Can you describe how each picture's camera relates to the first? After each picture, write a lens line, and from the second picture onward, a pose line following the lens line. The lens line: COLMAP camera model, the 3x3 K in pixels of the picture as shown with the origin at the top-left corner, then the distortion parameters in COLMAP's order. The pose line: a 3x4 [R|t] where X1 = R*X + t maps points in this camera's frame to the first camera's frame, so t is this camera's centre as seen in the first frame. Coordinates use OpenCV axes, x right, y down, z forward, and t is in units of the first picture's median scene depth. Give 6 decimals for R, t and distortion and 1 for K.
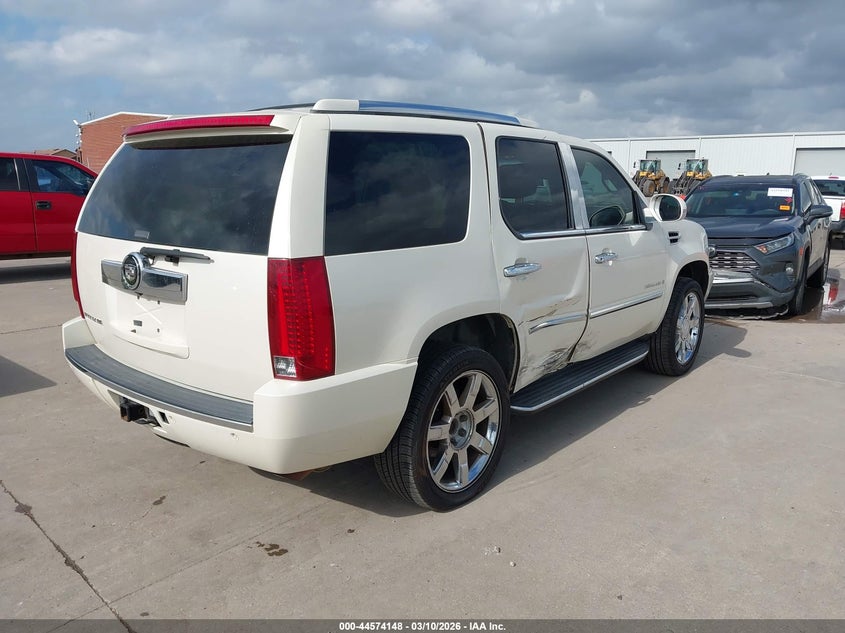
lens RADIAL K [[724.4, 0, 422.5], [0, 724.4, 316.5], [0, 0, 1]] dist [0.004450, 0.005769]
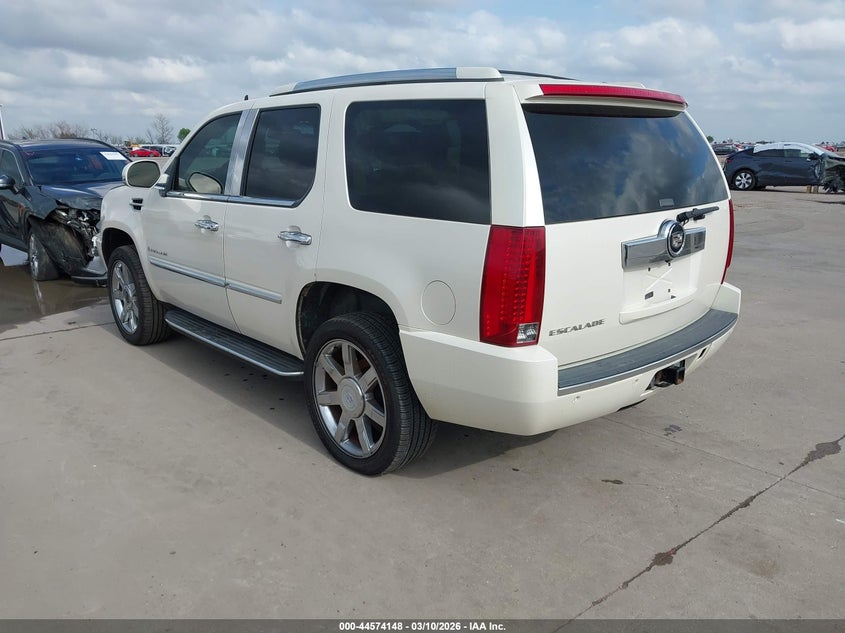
lens RADIAL K [[724.4, 0, 422.5], [0, 724.4, 316.5], [0, 0, 1]] dist [0.004450, 0.005769]
pose [[0.035299, -0.238276, 0.970556, -1.406438], [0.190171, 0.955018, 0.227544, -0.253701], [-0.981116, 0.176539, 0.079024, 1.262796]]
